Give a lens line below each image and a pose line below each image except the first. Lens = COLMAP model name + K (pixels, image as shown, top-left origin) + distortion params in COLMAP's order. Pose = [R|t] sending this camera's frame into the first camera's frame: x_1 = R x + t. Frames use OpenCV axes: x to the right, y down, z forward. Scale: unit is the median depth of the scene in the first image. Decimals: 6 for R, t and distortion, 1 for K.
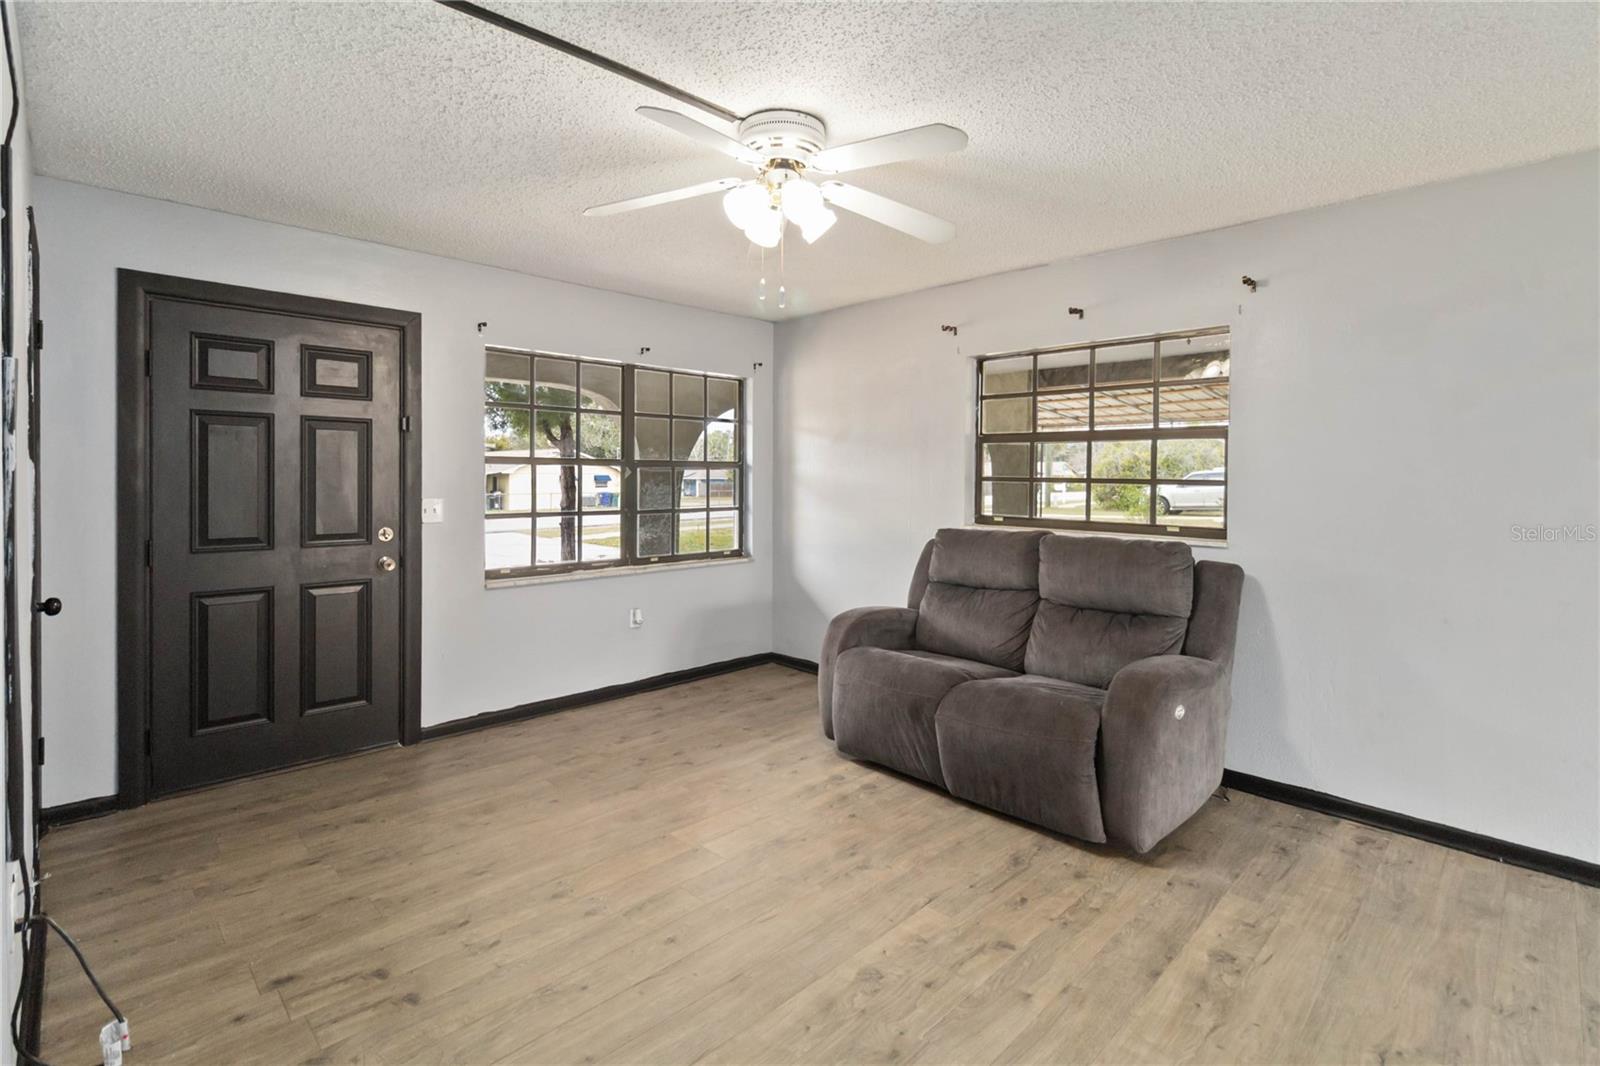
lens RADIAL K [[742.7, 0, 800.6], [0, 742.7, 482.1], [0, 0, 1]] dist [-0.002944, -0.000361]
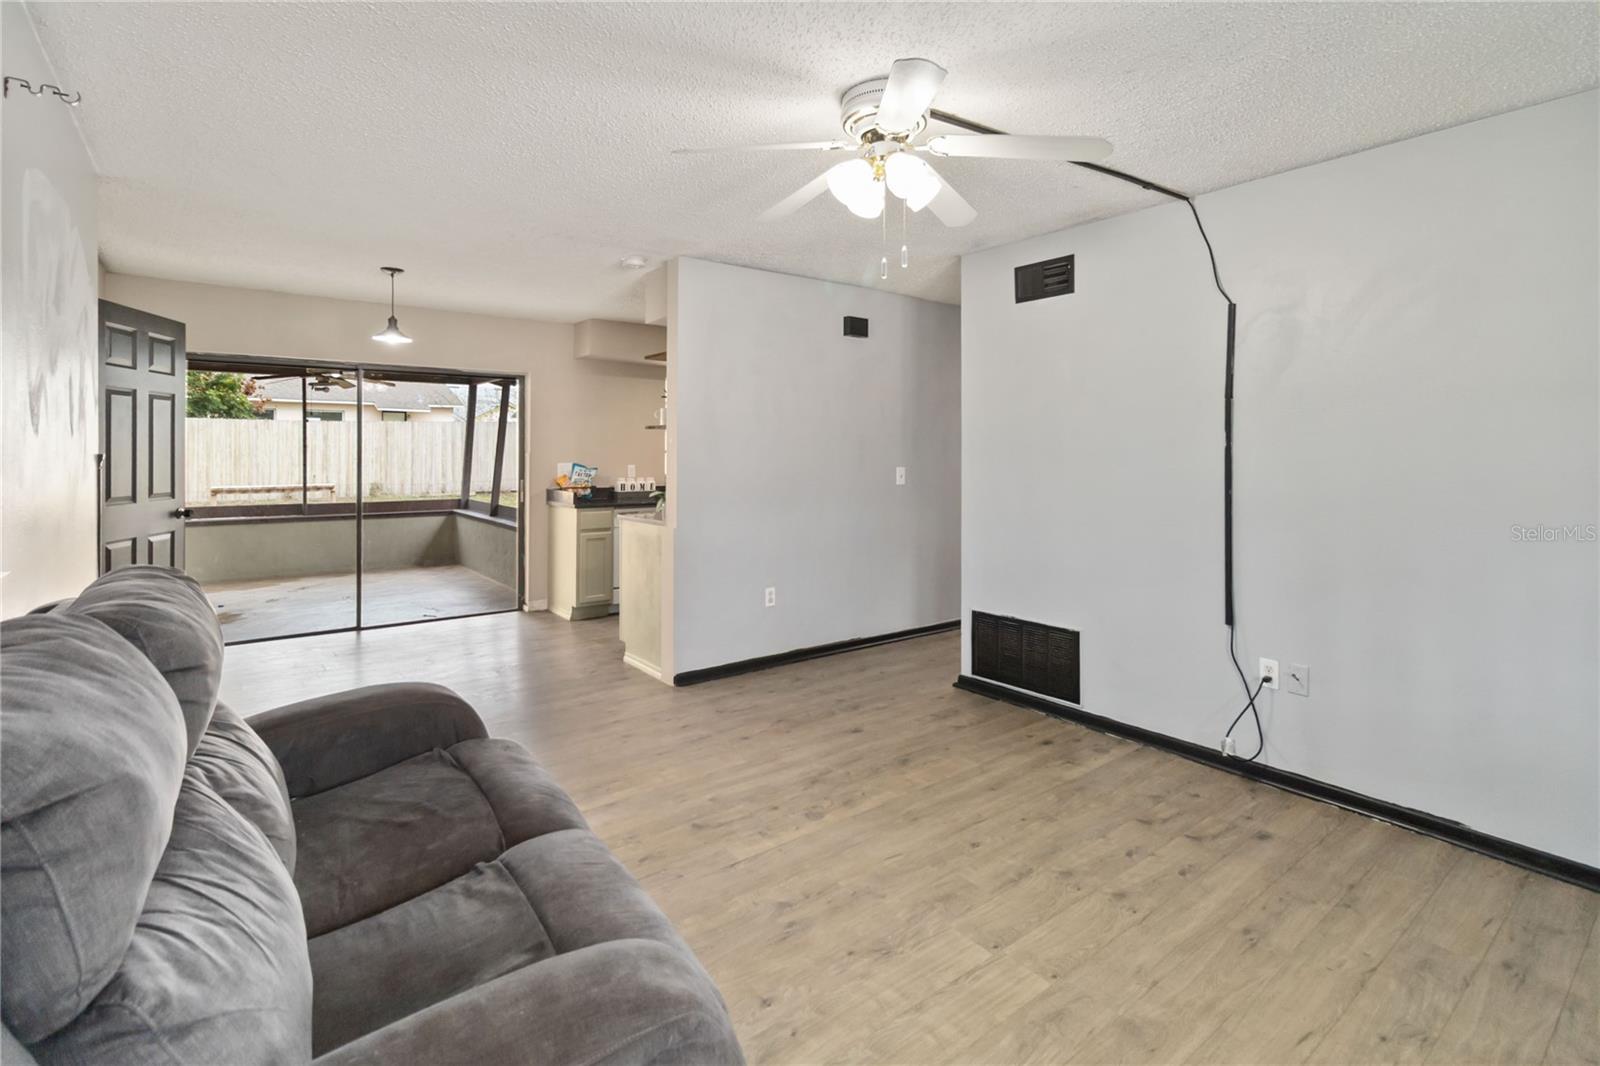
lens RADIAL K [[754.3, 0, 800.6], [0, 754.3, 447.9], [0, 0, 1]] dist [-0.000892, -0.000721]
pose [[-0.992398, -0.005433, 0.122947, -0.037178], [-0.004776, 0.999973, 0.005632, -0.010872], [-0.122975, 0.005002, -0.992397, 1.855588]]
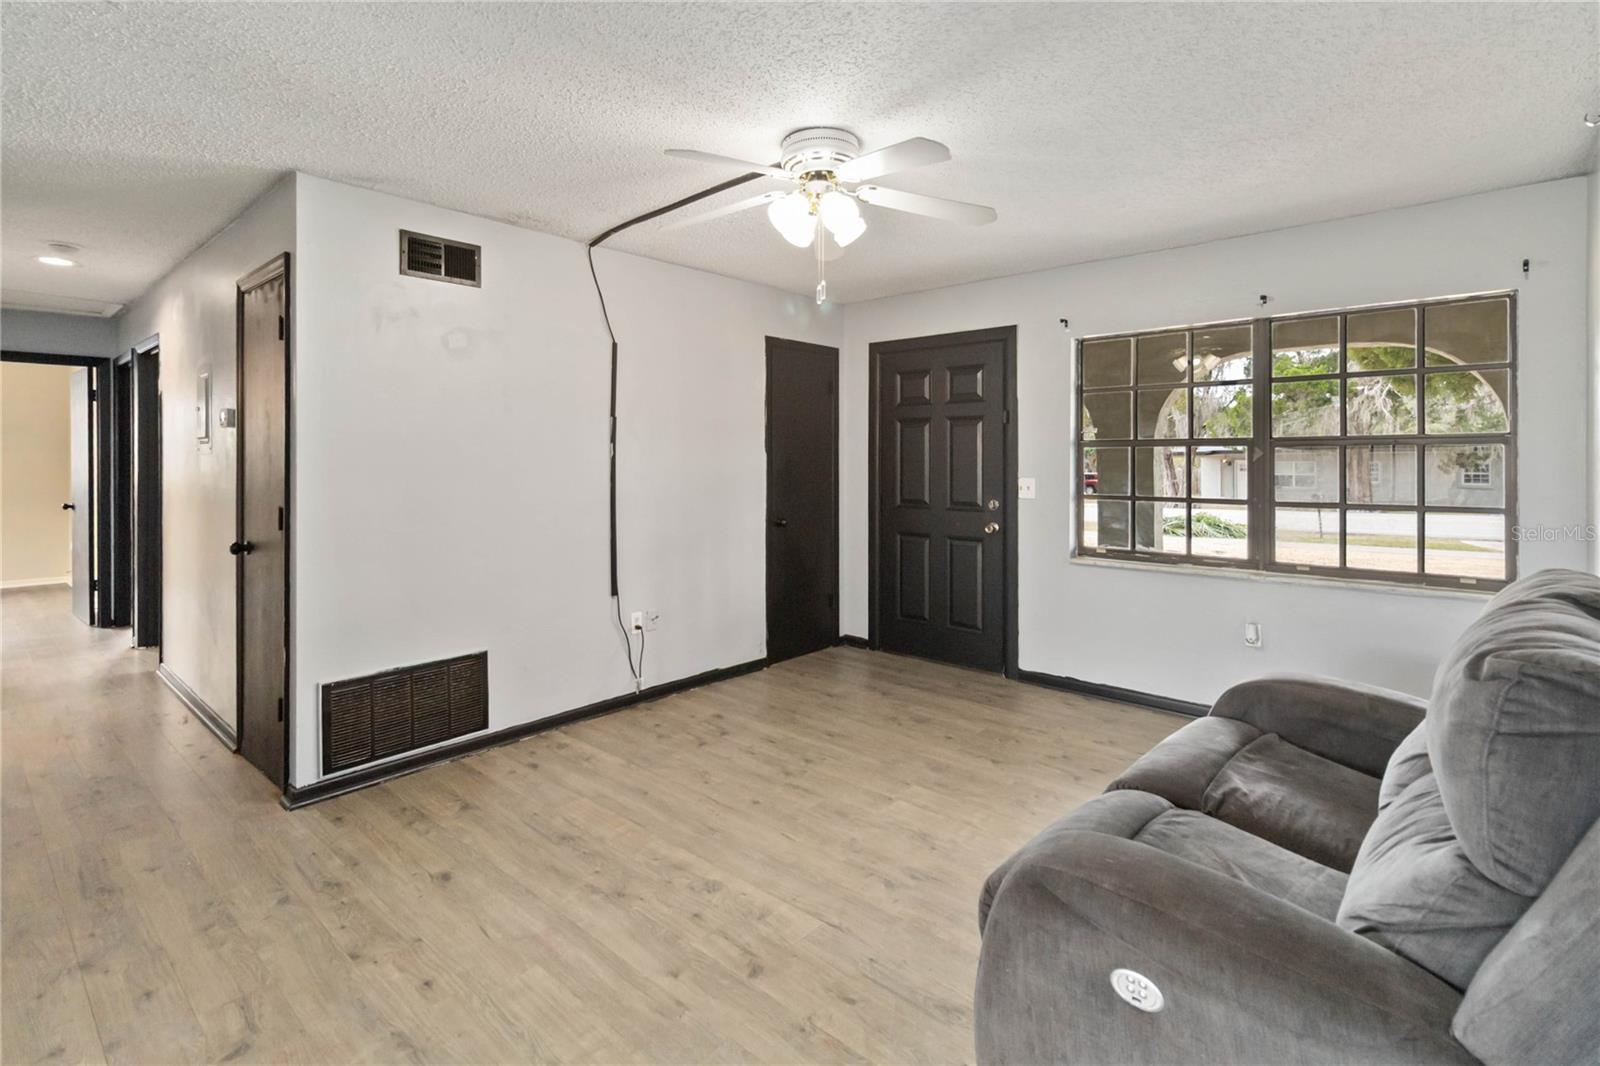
lens RADIAL K [[756.3, 0, 801.2], [0, 756.3, 460.2], [0, 0, 1]] dist [-0.001682, -0.000036]
pose [[0.071821, -0.001410, -0.997417, 1.005706], [-0.009737, 0.999950, -0.002115, 0.000402], [0.997370, 0.009864, 0.071804, 0.820931]]
